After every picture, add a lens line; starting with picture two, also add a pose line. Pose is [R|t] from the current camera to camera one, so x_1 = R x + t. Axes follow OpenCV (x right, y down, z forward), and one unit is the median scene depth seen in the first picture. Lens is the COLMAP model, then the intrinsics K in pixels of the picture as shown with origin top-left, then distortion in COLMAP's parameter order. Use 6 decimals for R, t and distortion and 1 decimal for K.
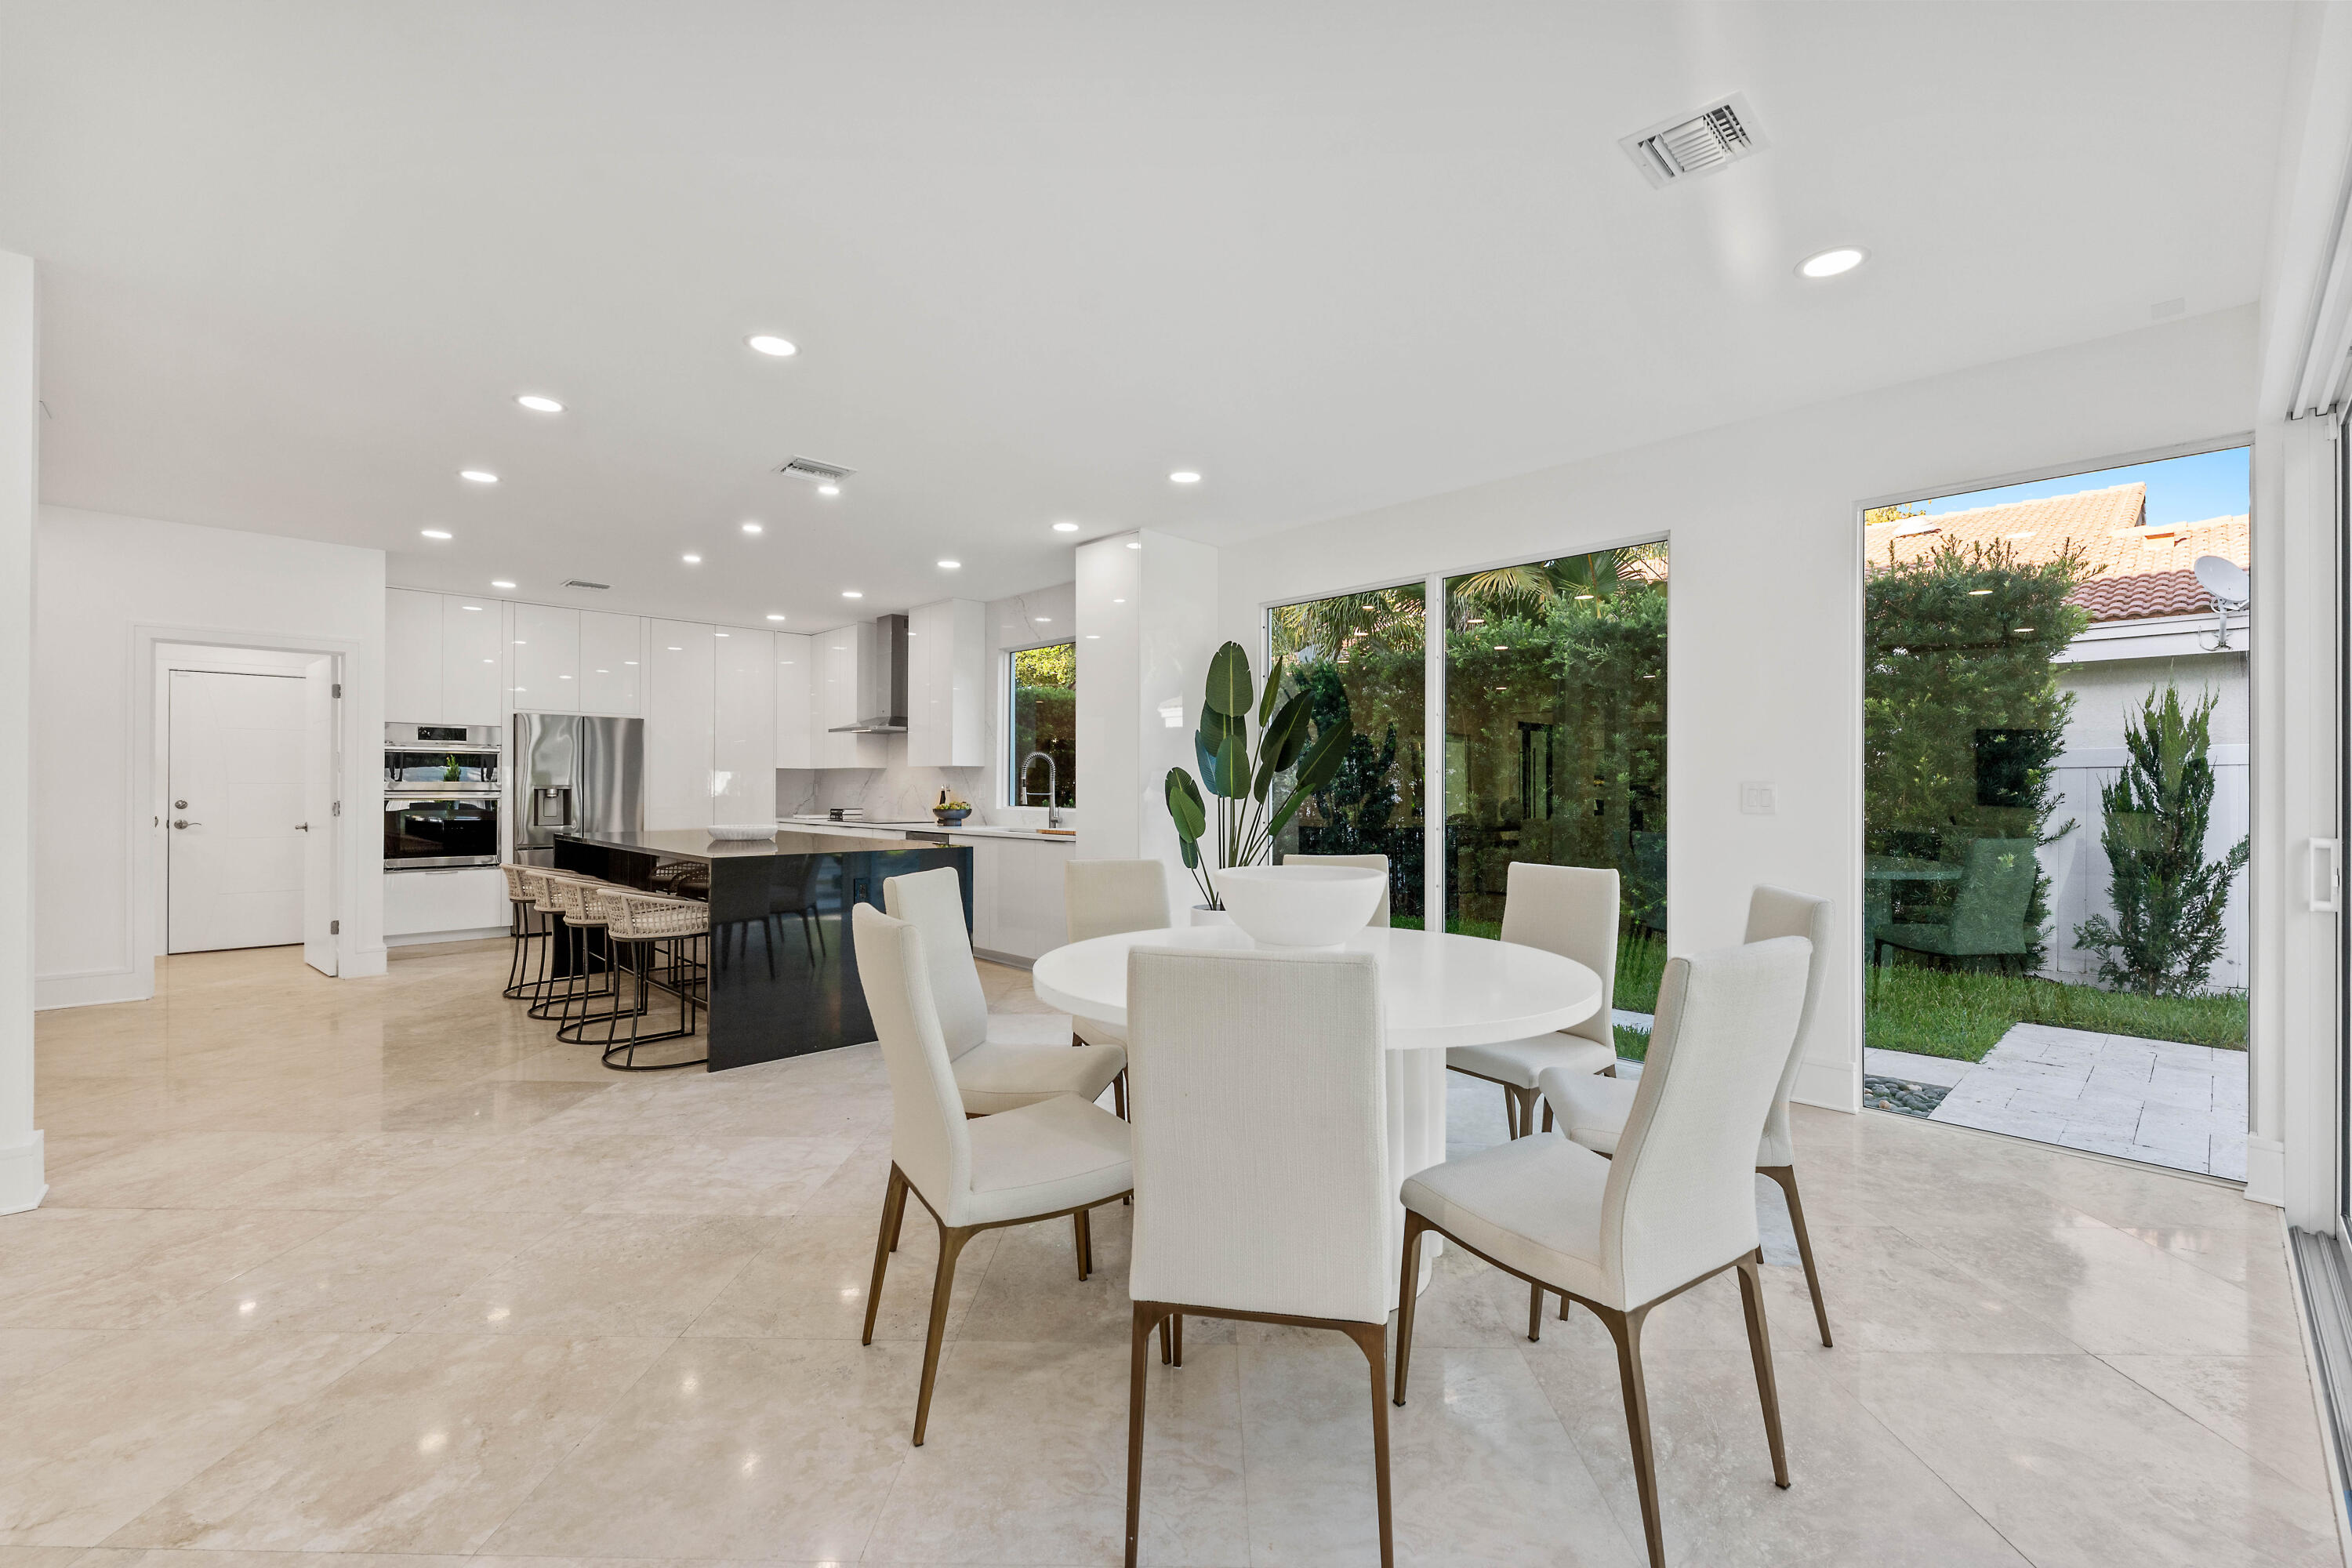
lens RADIAL K [[1006.7, 0, 1184.7], [0, 1006.7, 769.7], [0, 0, 1]] dist [-0.003281, 0.000500]
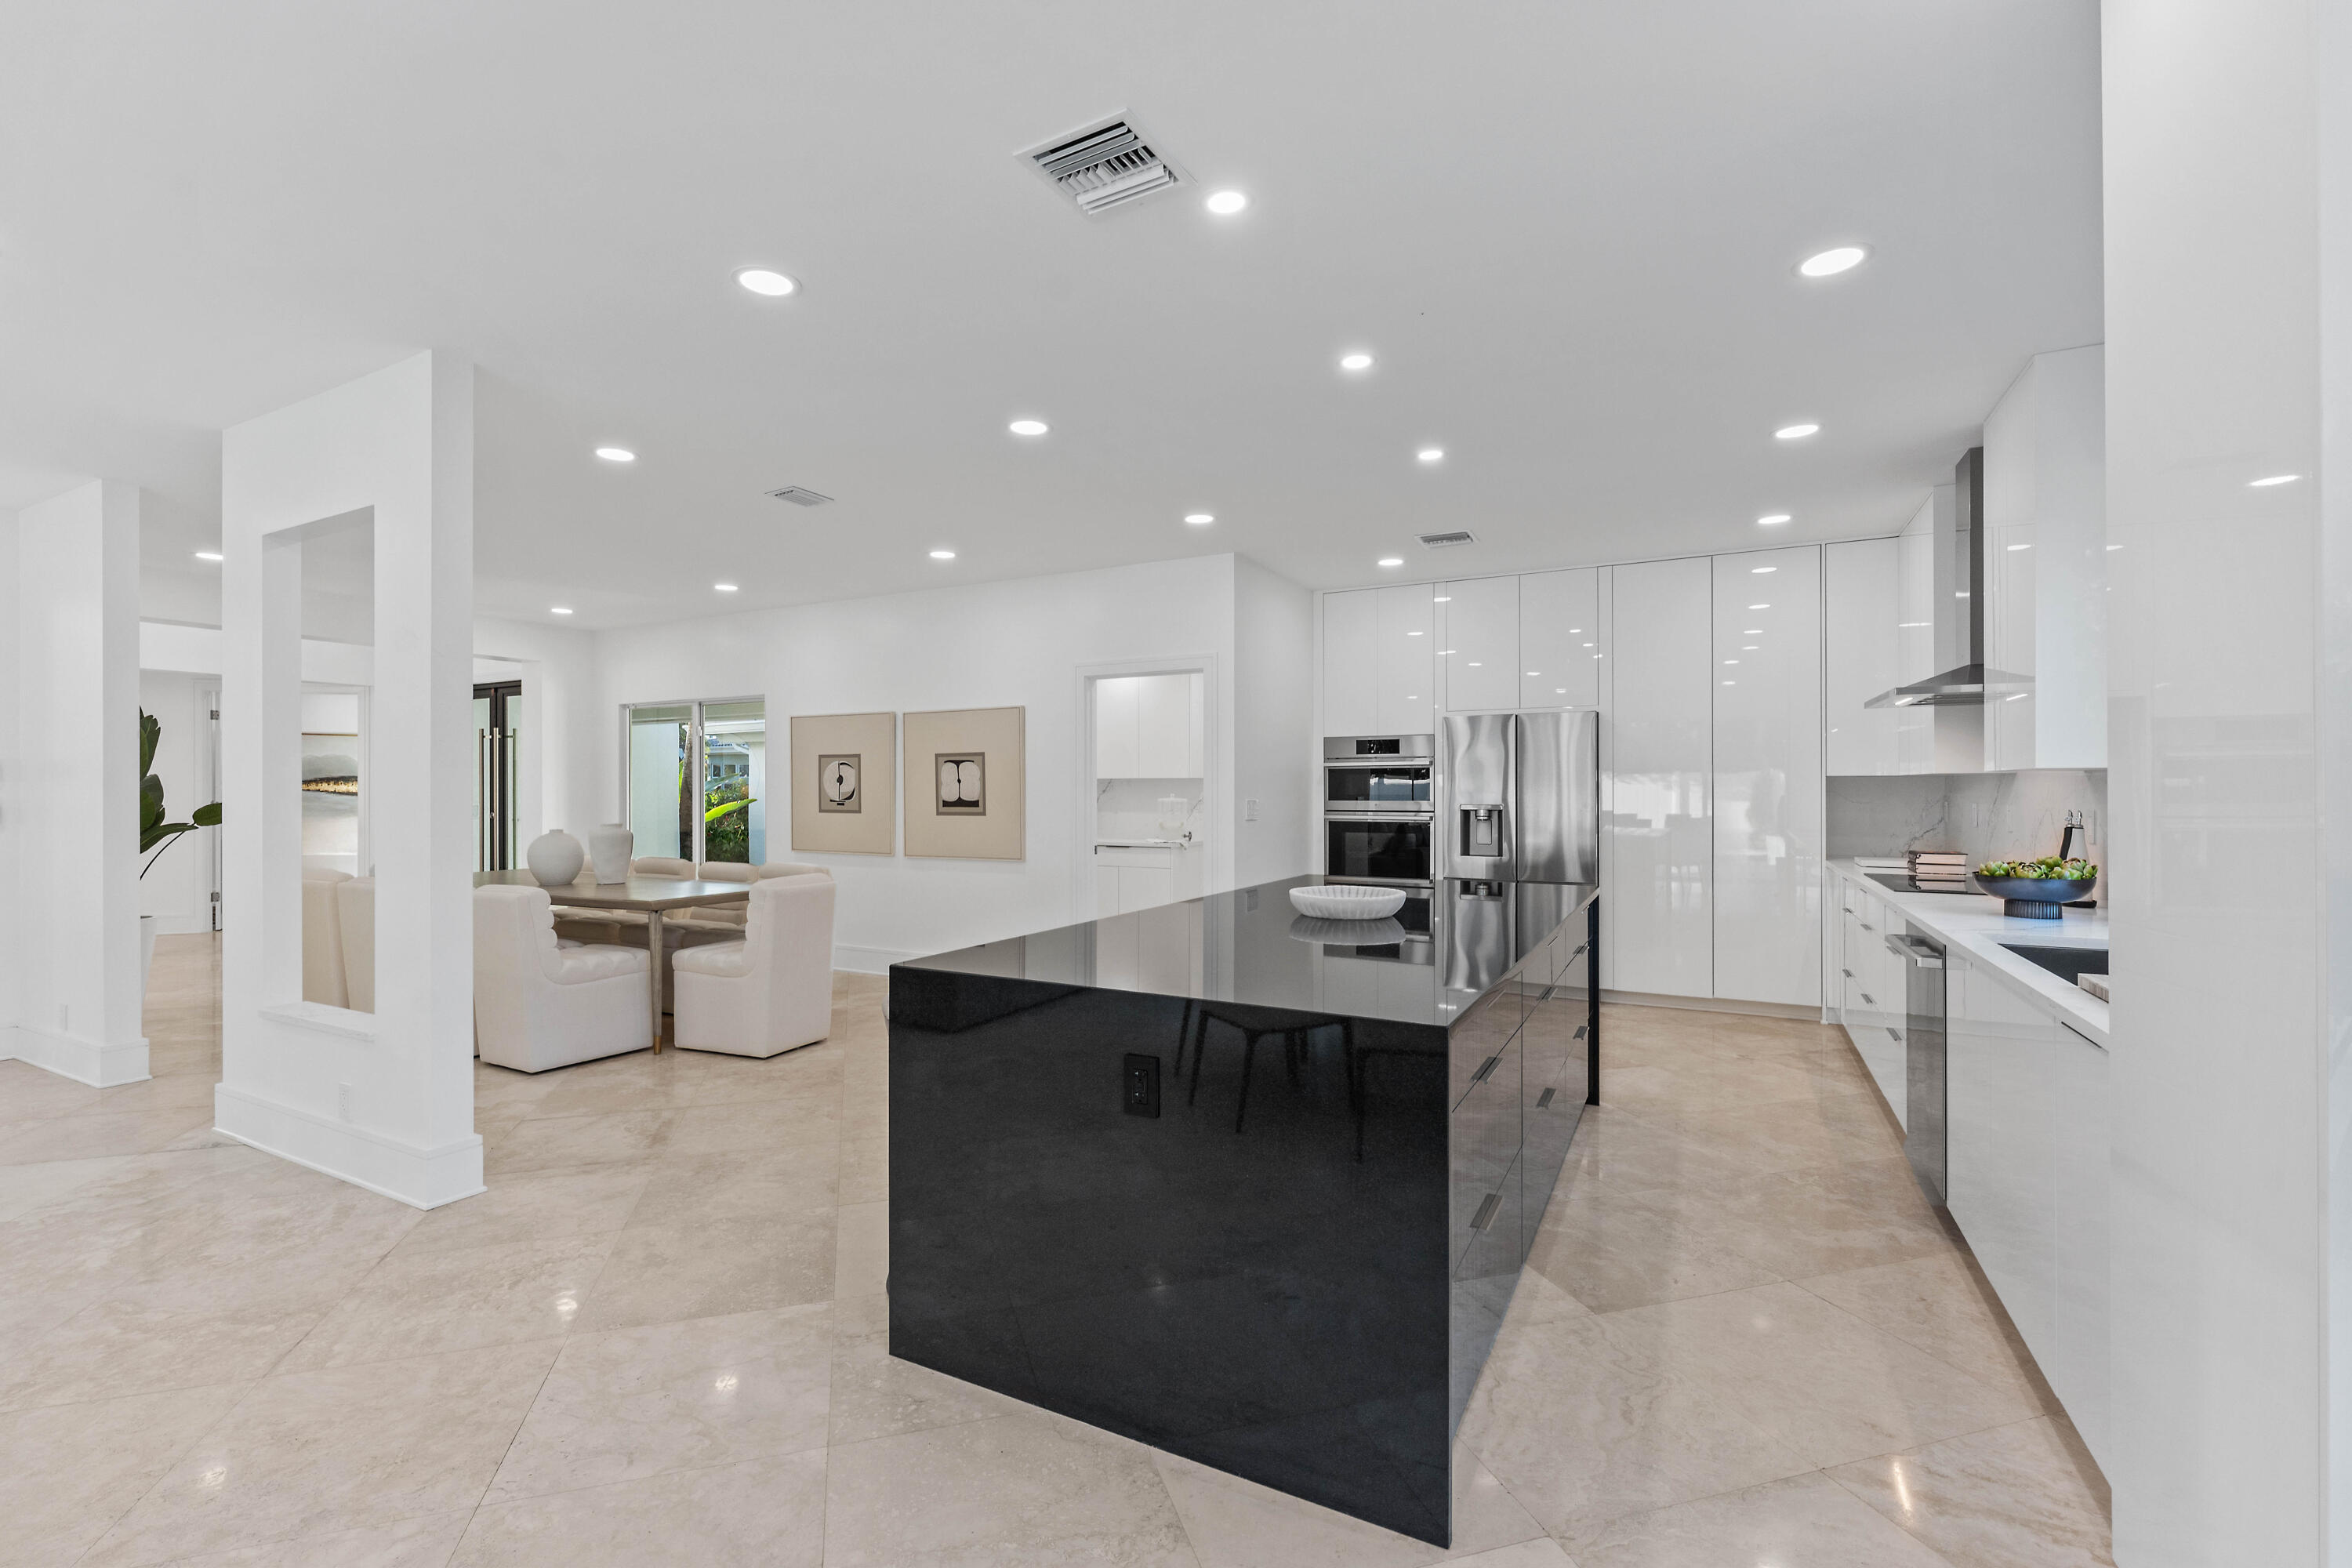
lens RADIAL K [[1006.7, 0, 1146.7], [0, 1006.7, 799.1], [0, 0, 1]] dist [-0.003281, 0.000500]
pose [[0.294343, 0.005468, -0.955684, 0.064616], [0.020761, 0.999711, 0.012114, -0.005359], [0.955474, -0.023406, 0.294145, 0.651973]]
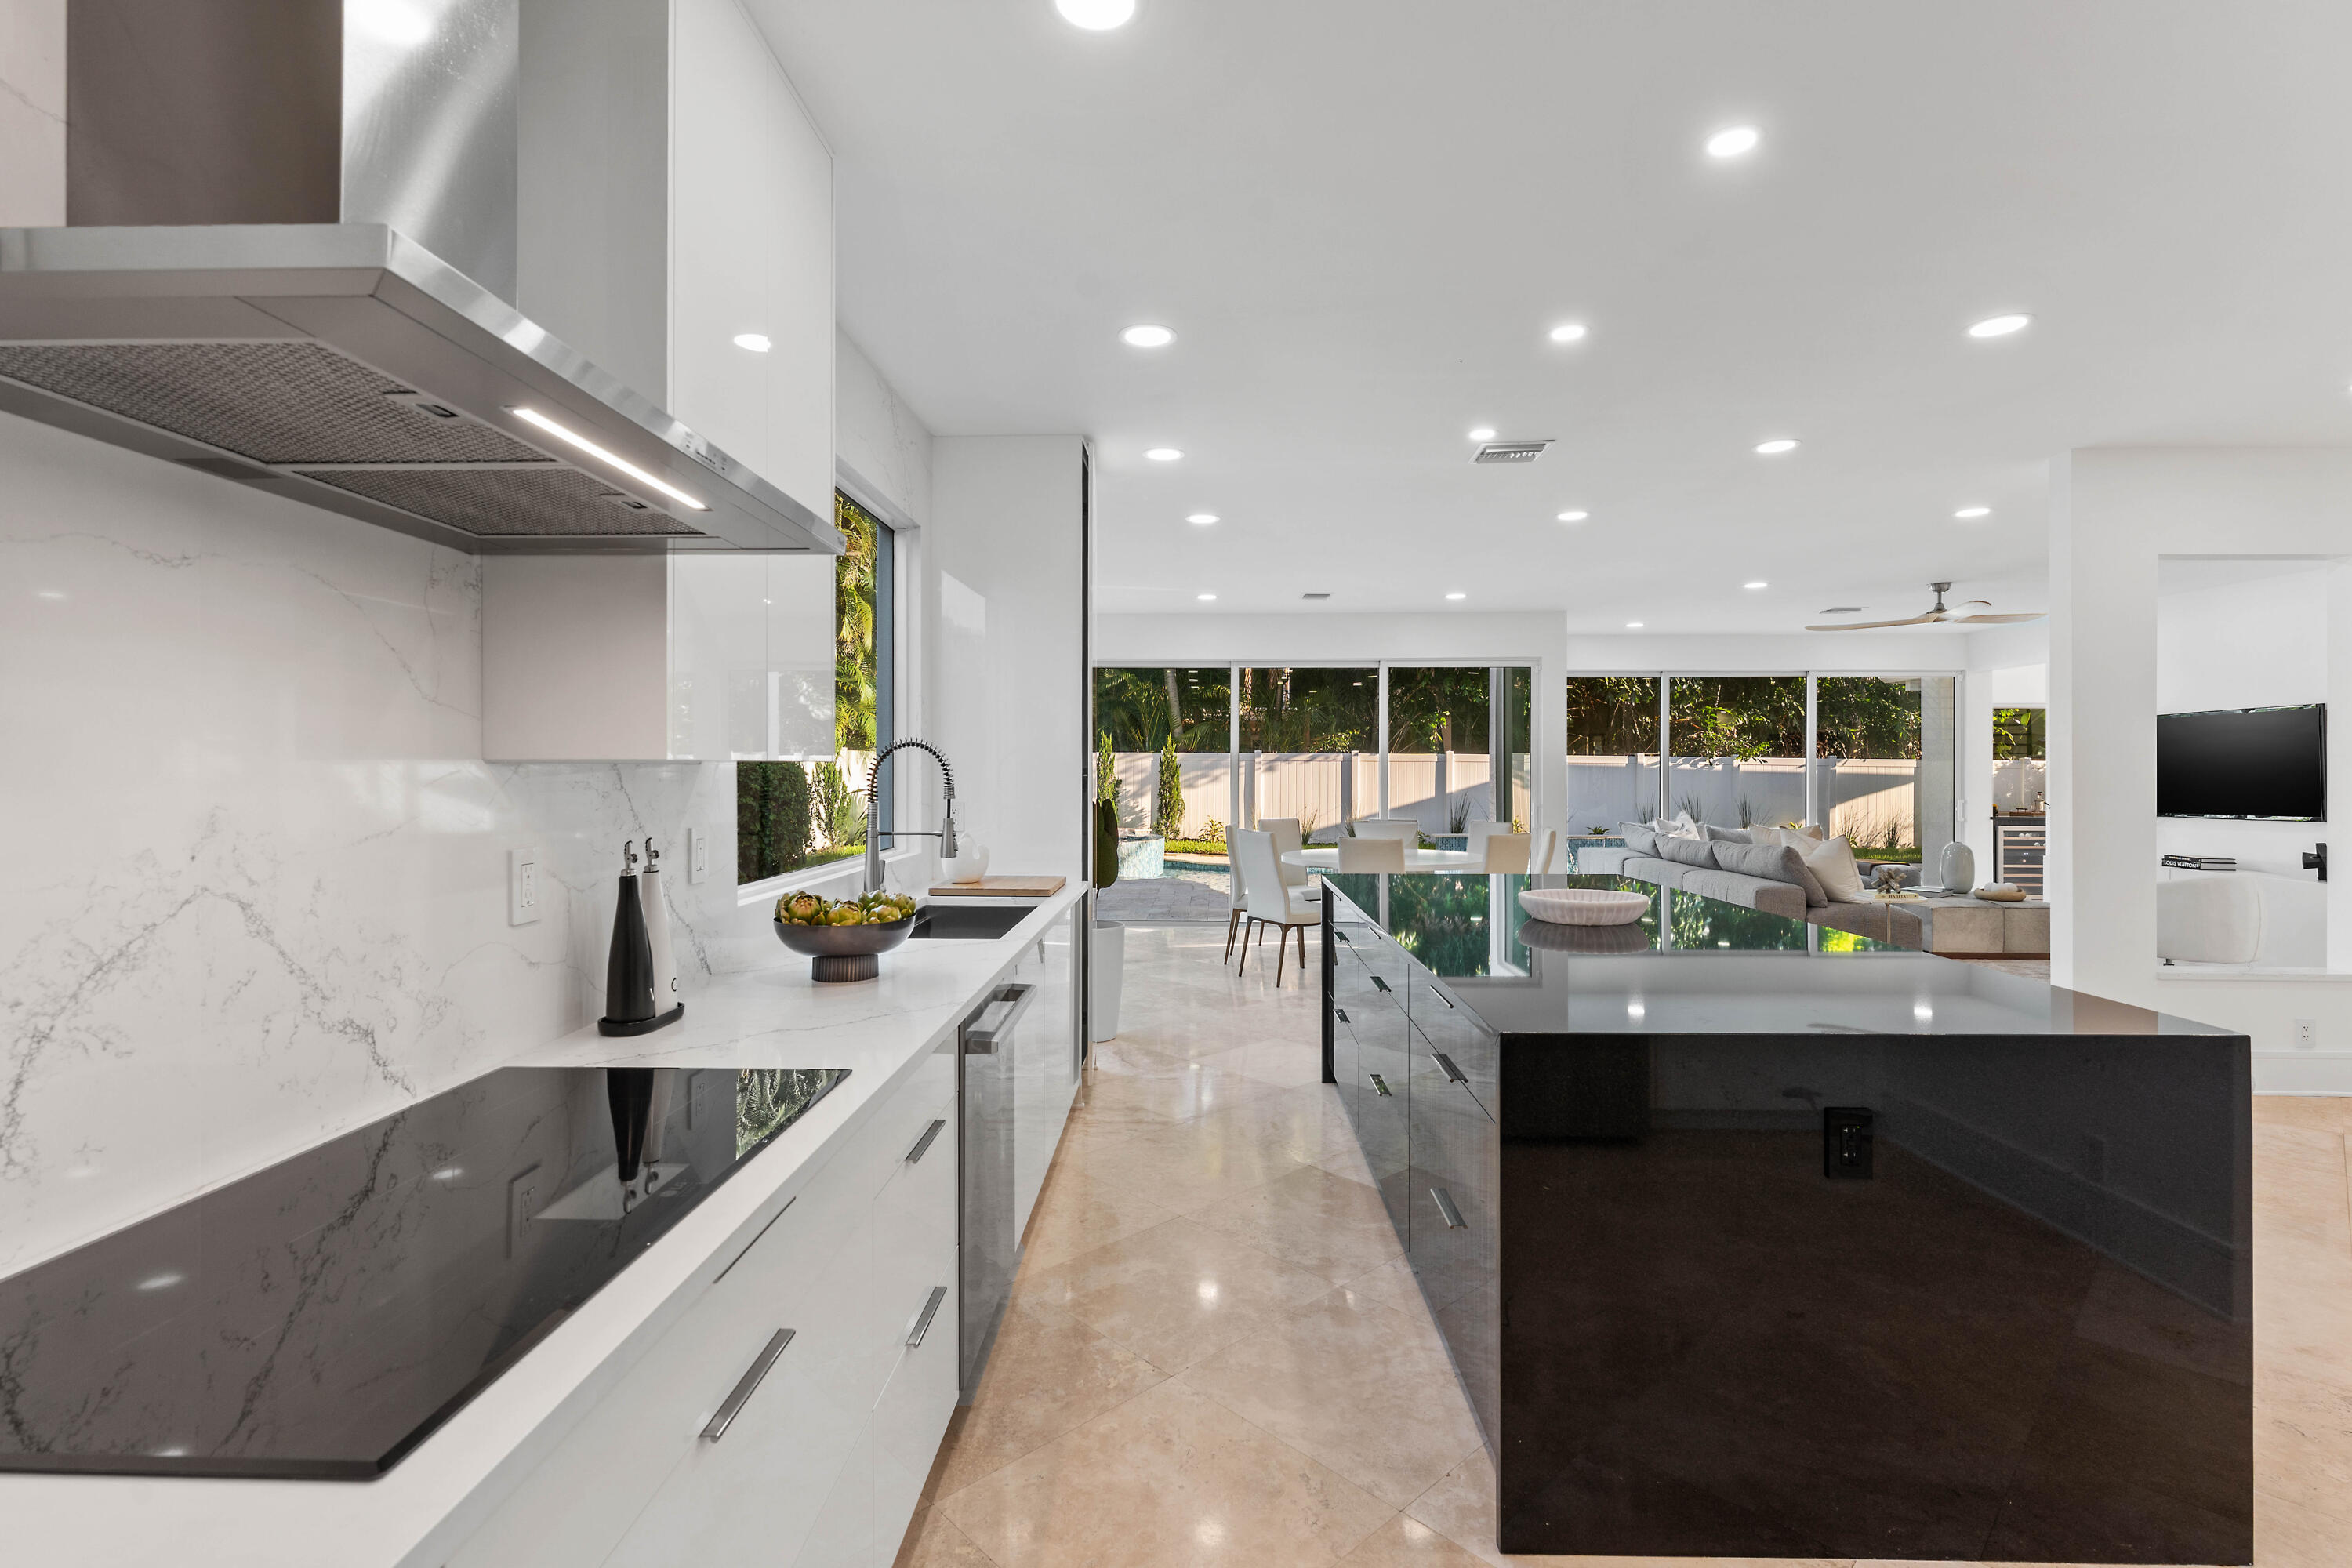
lens RADIAL K [[1077.4, 0, 1161.1], [0, 1077.4, 773.1], [0, 0, 1]] dist [0.003350, -0.000186]
pose [[-0.694561, -0.009360, 0.719373, -0.626016], [-0.018137, 0.999825, -0.004502, -0.001499], [-0.719205, -0.016174, -0.694609, 1.403387]]
